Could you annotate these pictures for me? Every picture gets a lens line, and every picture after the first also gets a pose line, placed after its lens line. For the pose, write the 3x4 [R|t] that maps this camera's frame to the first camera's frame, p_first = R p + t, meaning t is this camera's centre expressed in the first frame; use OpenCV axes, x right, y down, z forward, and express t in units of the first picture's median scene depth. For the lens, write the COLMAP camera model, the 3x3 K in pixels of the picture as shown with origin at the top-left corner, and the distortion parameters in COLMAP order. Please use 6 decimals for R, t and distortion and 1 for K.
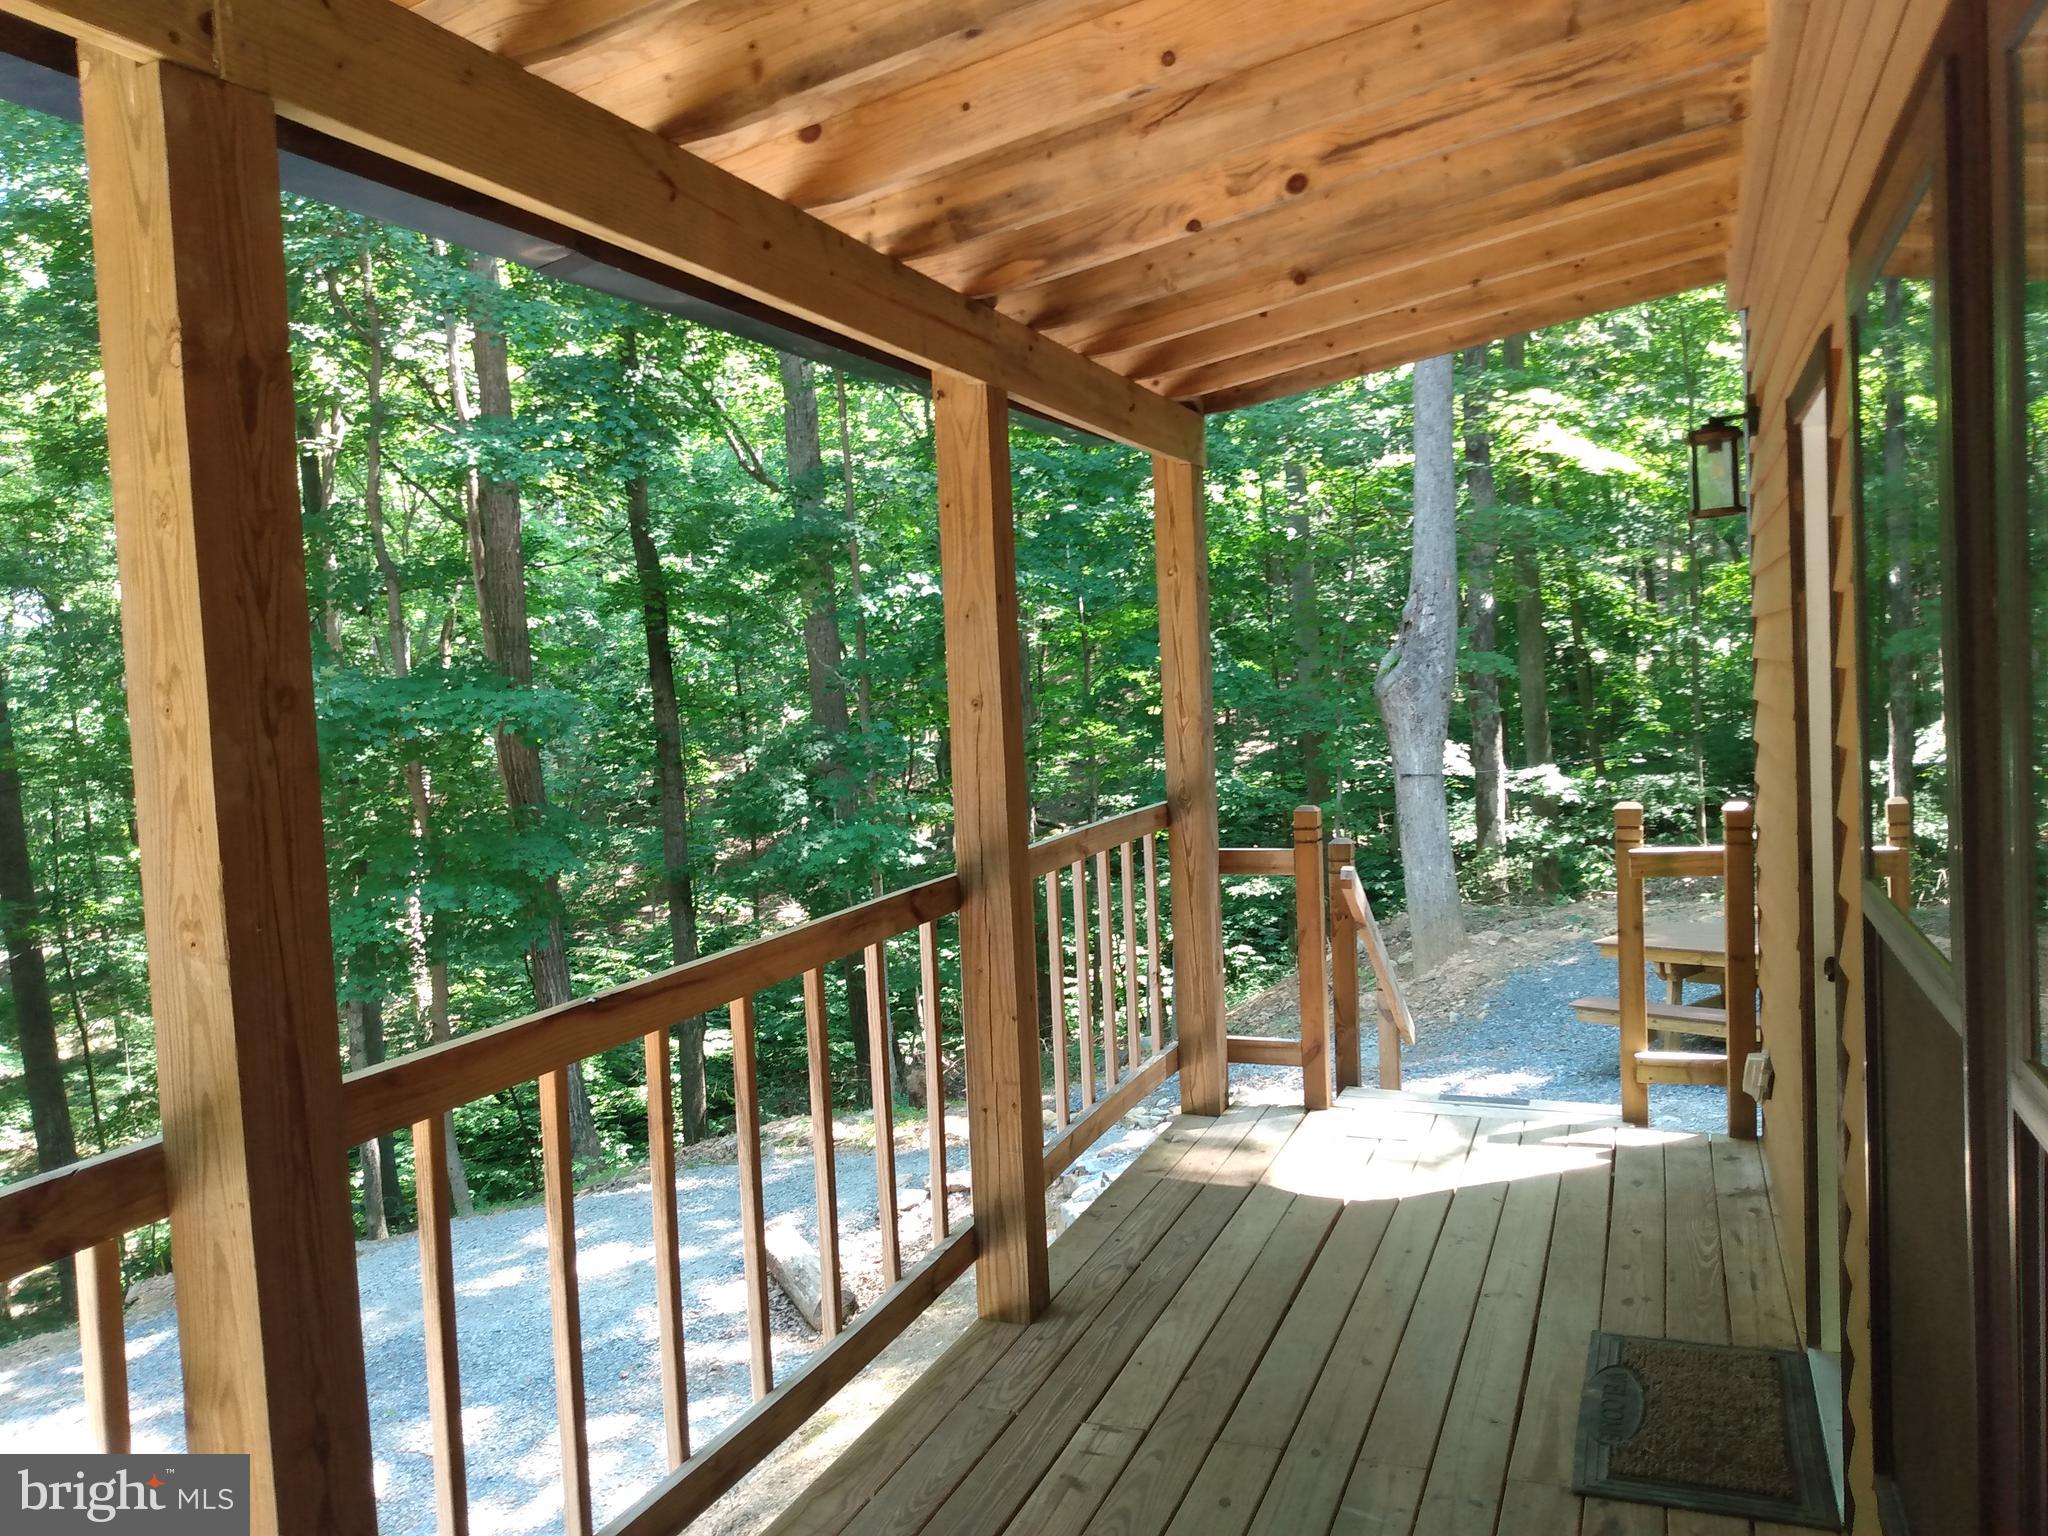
lens RADIAL K [[1586.7, 0, 1032.6], [0, 1586.7, 768.1], [0, 0, 1]] dist [0.027144, -0.075978]
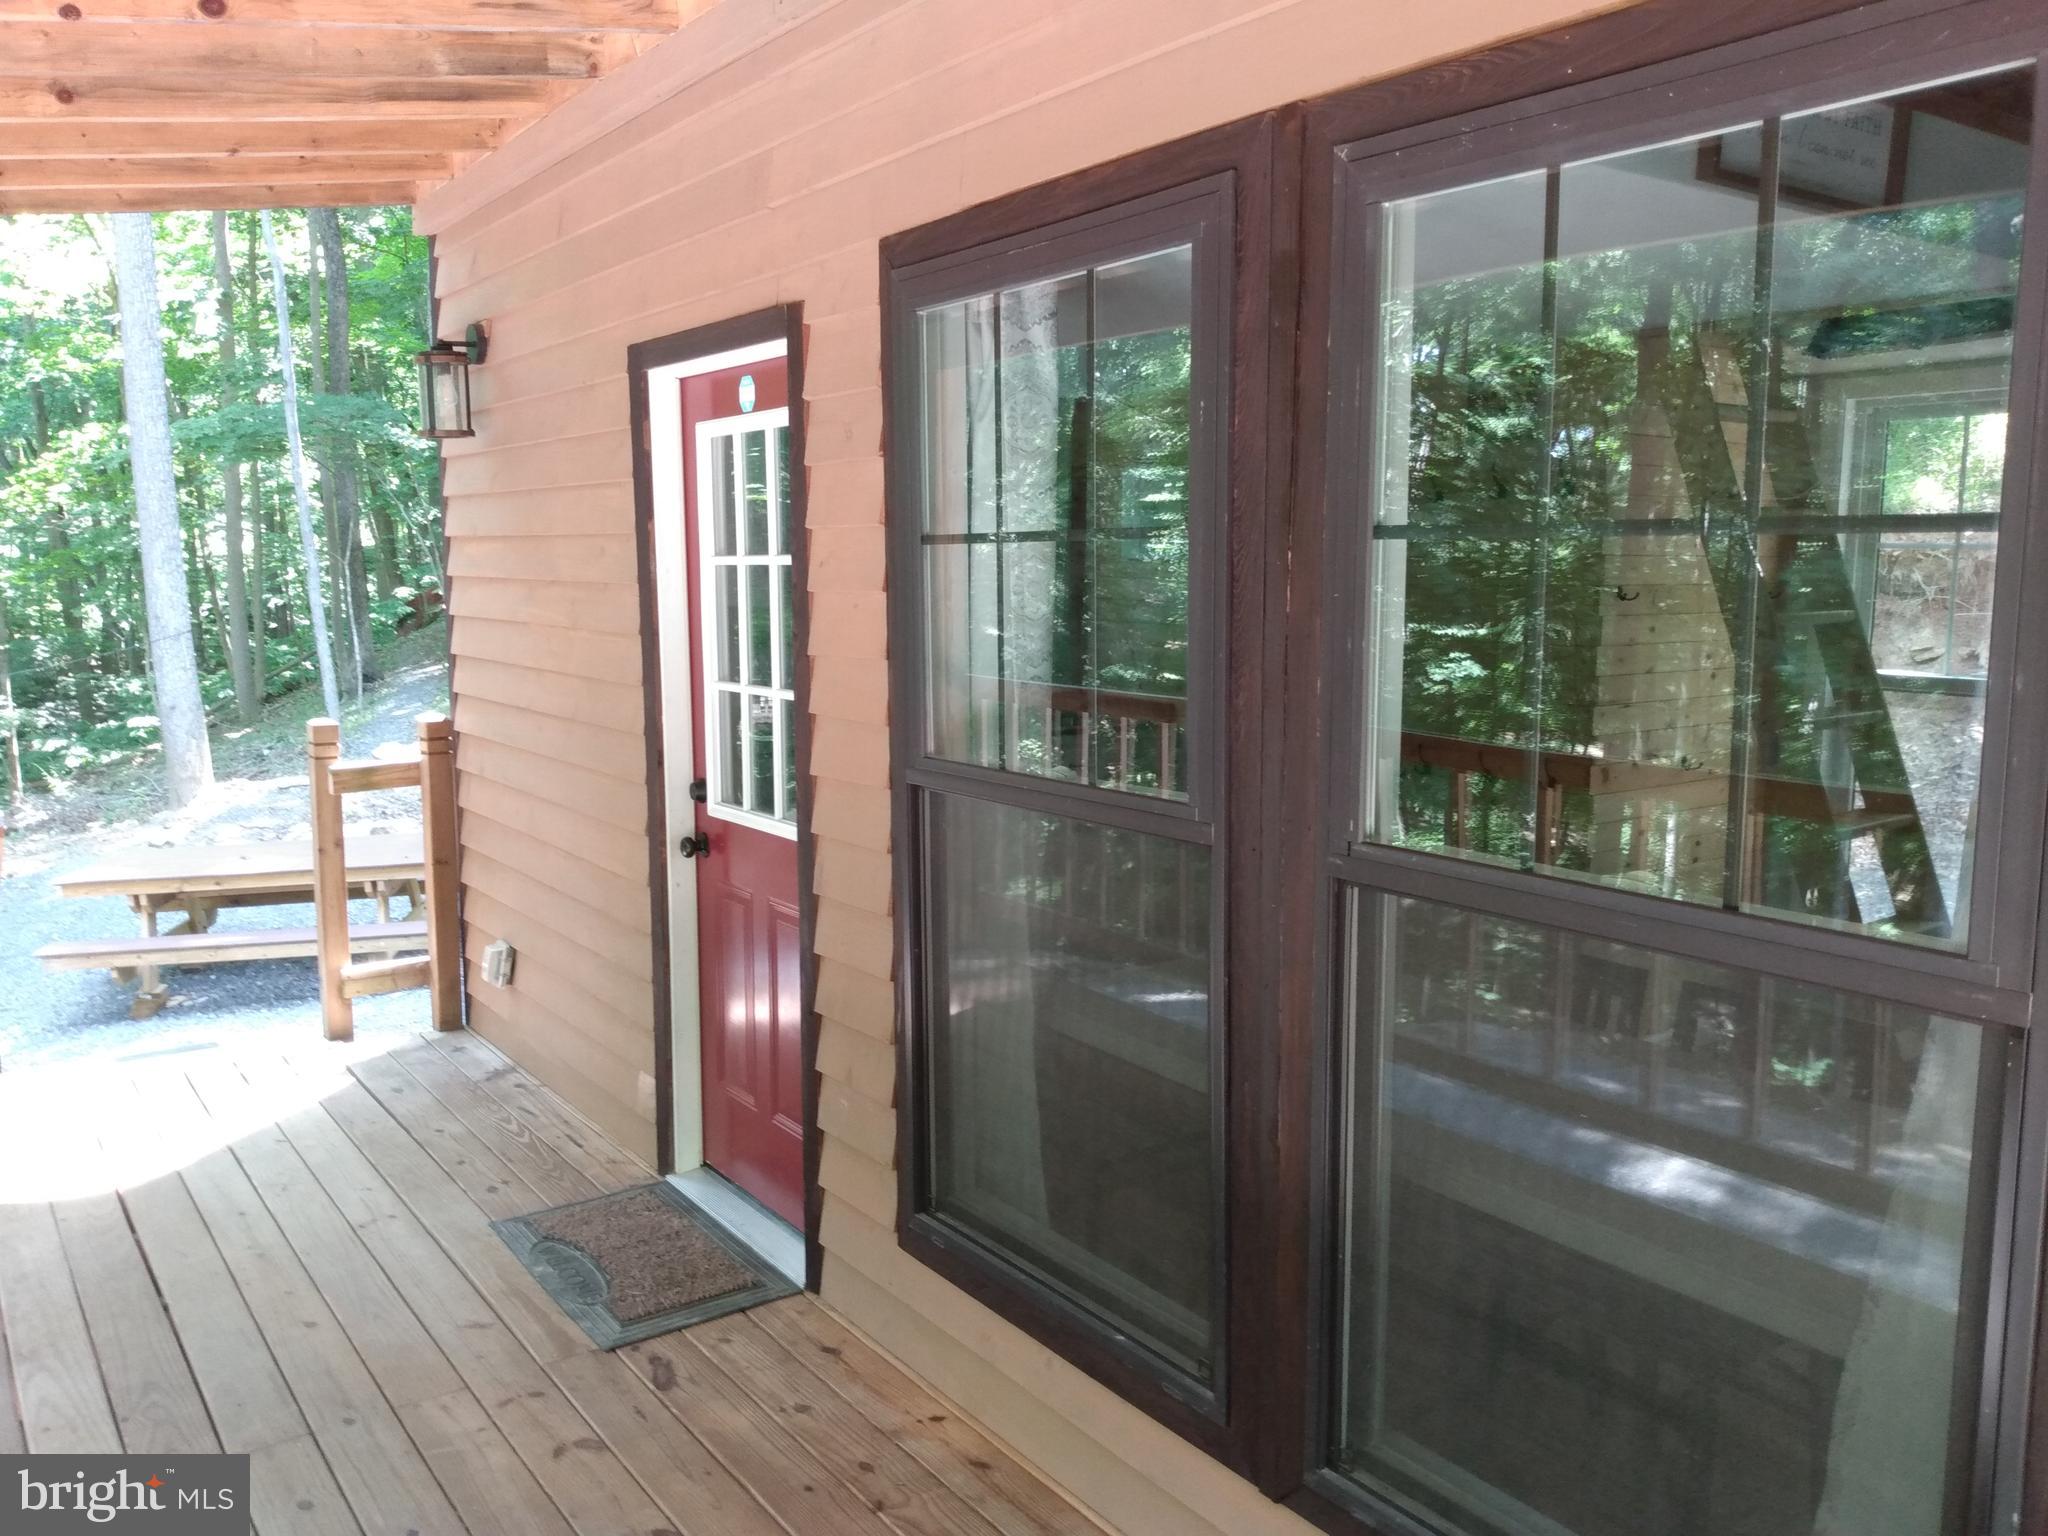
lens RADIAL K [[1586.7, 0, 1036.0], [0, 1586.7, 766.9], [0, 0, 1]] dist [0.027144, -0.075978]
pose [[0.530088, -0.066050, 0.845366, -0.261683], [0.023287, 0.997720, 0.063351, -0.000739], [-0.847623, -0.013895, 0.530417, 0.122454]]
